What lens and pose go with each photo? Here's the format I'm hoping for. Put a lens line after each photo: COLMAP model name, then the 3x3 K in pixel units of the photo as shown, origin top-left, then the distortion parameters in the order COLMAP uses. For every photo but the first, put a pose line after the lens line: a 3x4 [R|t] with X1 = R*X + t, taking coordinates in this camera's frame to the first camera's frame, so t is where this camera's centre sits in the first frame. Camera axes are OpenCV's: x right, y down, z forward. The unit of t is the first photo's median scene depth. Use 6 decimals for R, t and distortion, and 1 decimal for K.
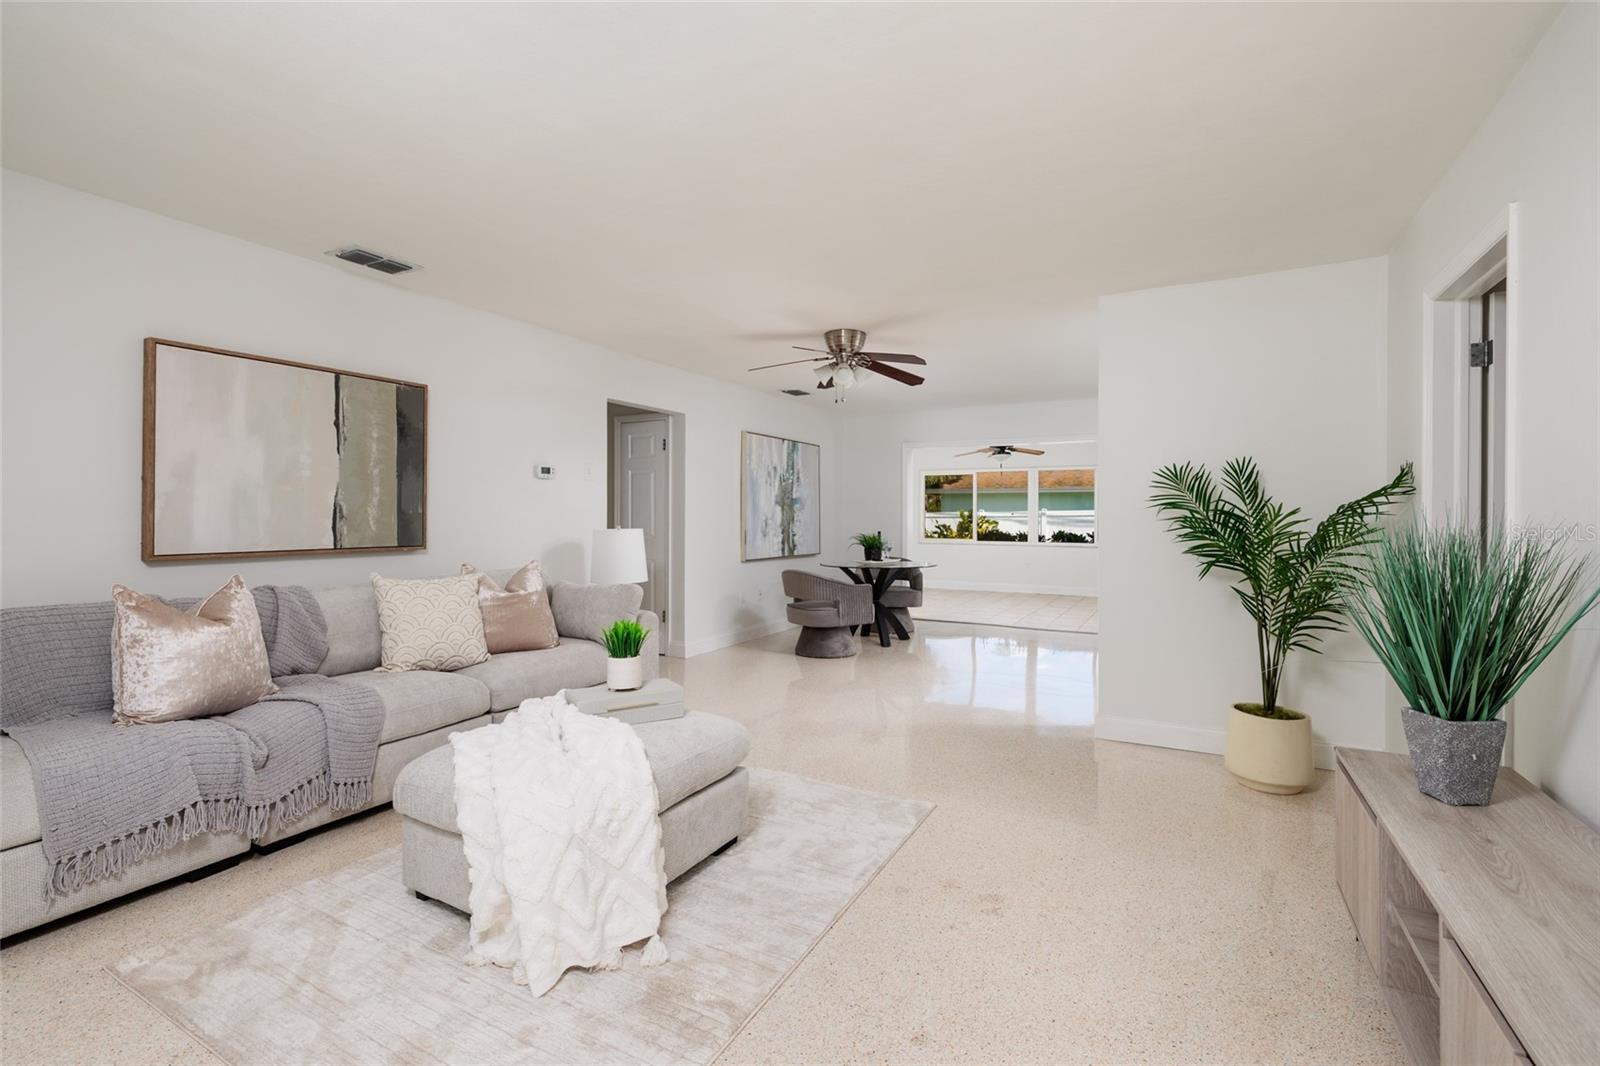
lens RADIAL K [[727.4, 0, 790.5], [0, 727.4, 518.8], [0, 0, 1]] dist [-0.002372, 0.000421]
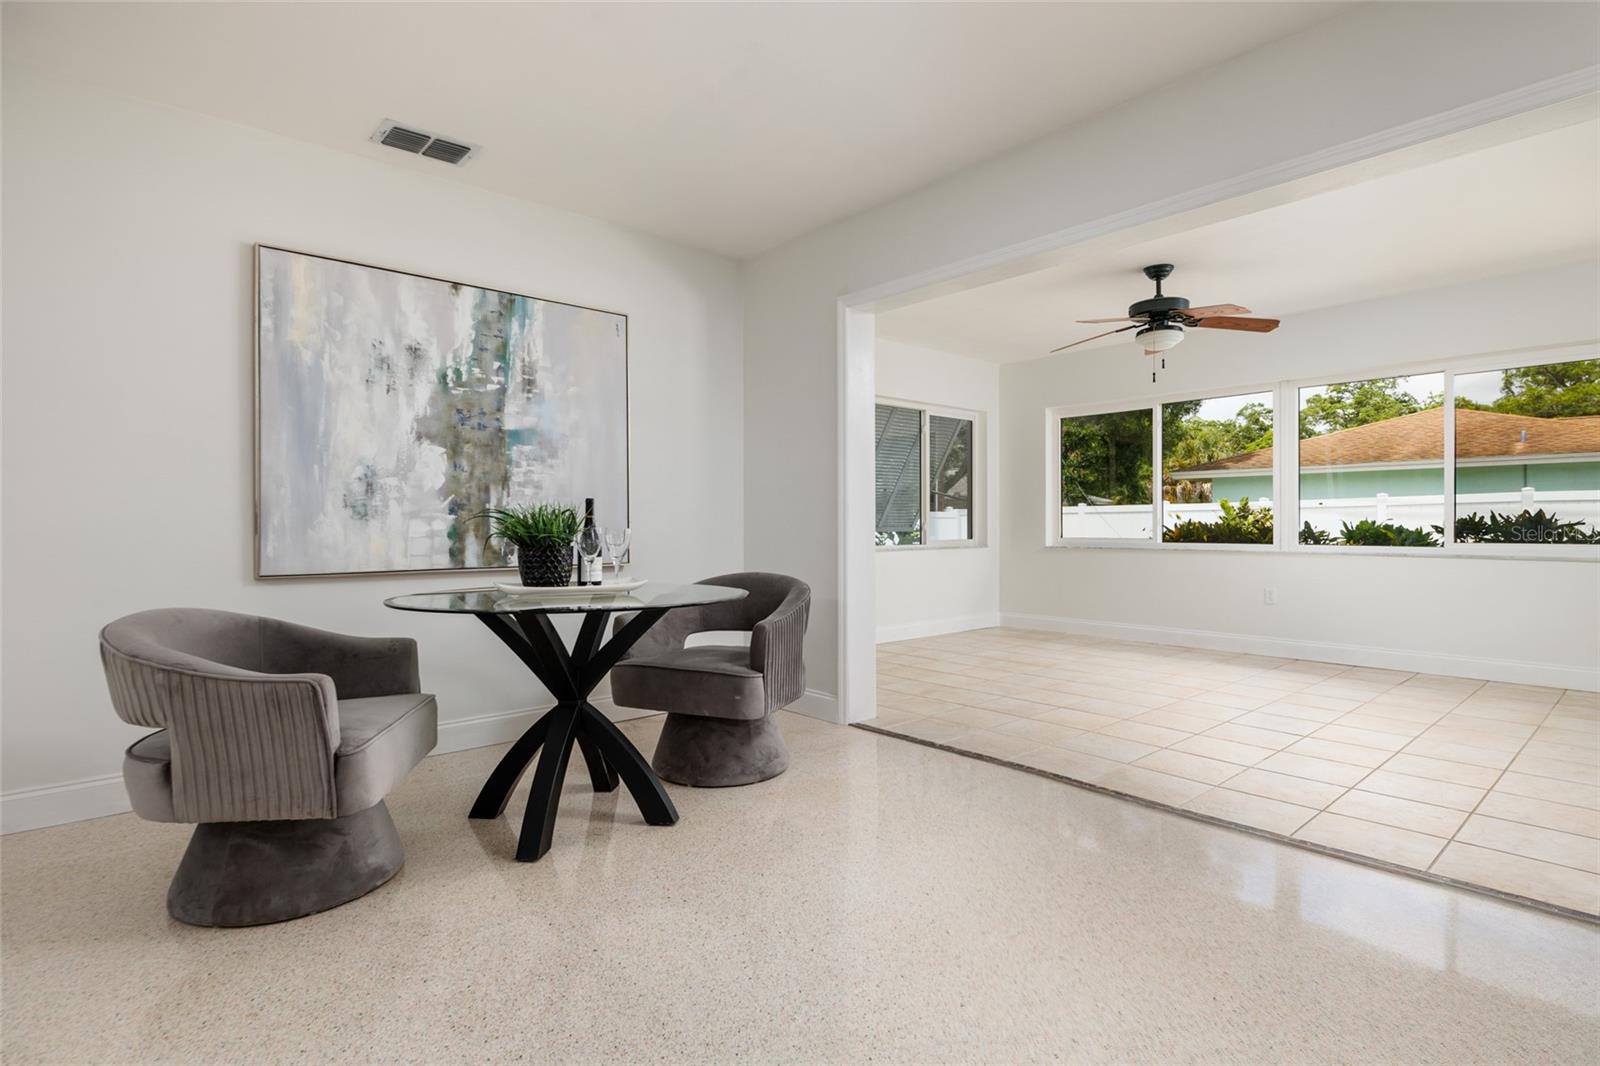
lens RADIAL K [[801.9, 0, 794.4], [0, 801.9, 522.4], [0, 0, 1]] dist [0.003311, -0.000546]
pose [[0.941218, -0.006304, -0.337742, 0.347991], [0.004386, 0.999970, -0.006441, 0.031819], [0.337773, 0.004581, 0.941217, 0.689032]]
